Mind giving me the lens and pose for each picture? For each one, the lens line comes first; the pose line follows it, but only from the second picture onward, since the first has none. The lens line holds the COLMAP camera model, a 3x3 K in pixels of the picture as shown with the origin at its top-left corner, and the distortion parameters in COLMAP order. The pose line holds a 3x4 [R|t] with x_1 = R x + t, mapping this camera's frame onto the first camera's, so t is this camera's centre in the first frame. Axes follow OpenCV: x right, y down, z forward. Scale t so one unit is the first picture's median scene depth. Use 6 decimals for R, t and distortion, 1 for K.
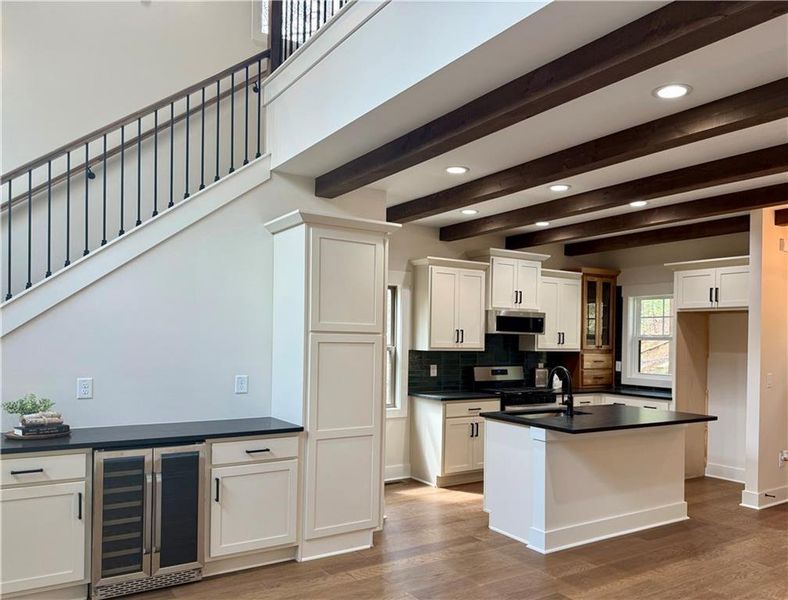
lens RADIAL K [[627.2, 0, 450.3], [0, 627.2, 342.1], [0, 0, 1]] dist [0.057173, -0.064337]
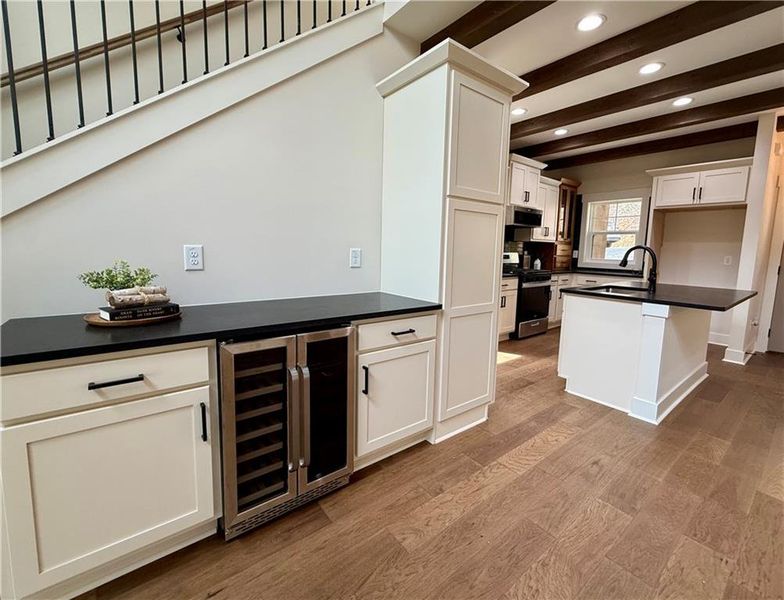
lens RADIAL K [[342.5, 0, 394.0], [0, 342.5, 284.6], [0, 0, 1]] dist [0.001984, 0.000206]
pose [[0.998770, 0.001318, 0.049574, -0.269486], [-0.006462, 0.994583, 0.103745, 0.047546], [-0.049168, -0.103938, 0.993368, 0.432758]]
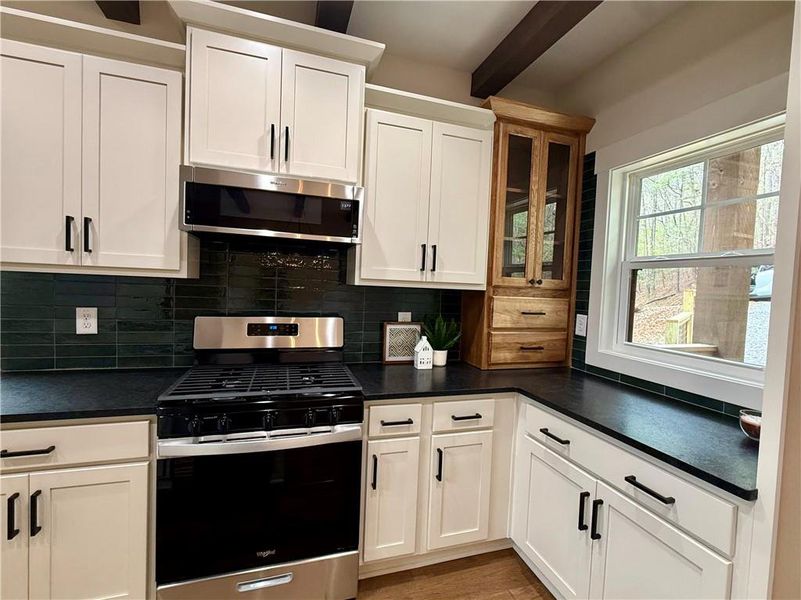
lens RADIAL K [[368.9, 0, 402.6], [0, 368.9, 301.4], [0, 0, 1]] dist [-0.011530, -0.000285]
pose [[0.954012, 0.034445, -0.297784, 0.355252], [-0.025845, 0.999129, 0.032769, 0.024522], [0.298653, -0.023565, 0.954071, 1.125837]]
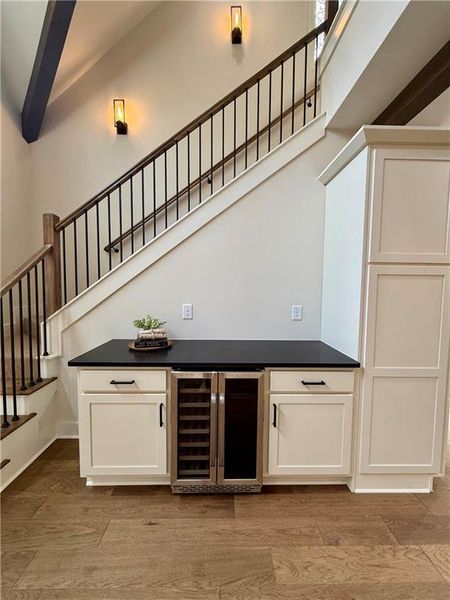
lens RADIAL K [[242.0, 0, 226.3], [0, 242.0, 300.8], [0, 0, 1]] dist [0.000071, 0.000648]
pose [[0.827058, 0.026617, -0.561487, -0.163510], [0.000907, 0.998814, 0.048685, 0.018108], [0.562116, -0.040774, 0.826052, 0.482312]]
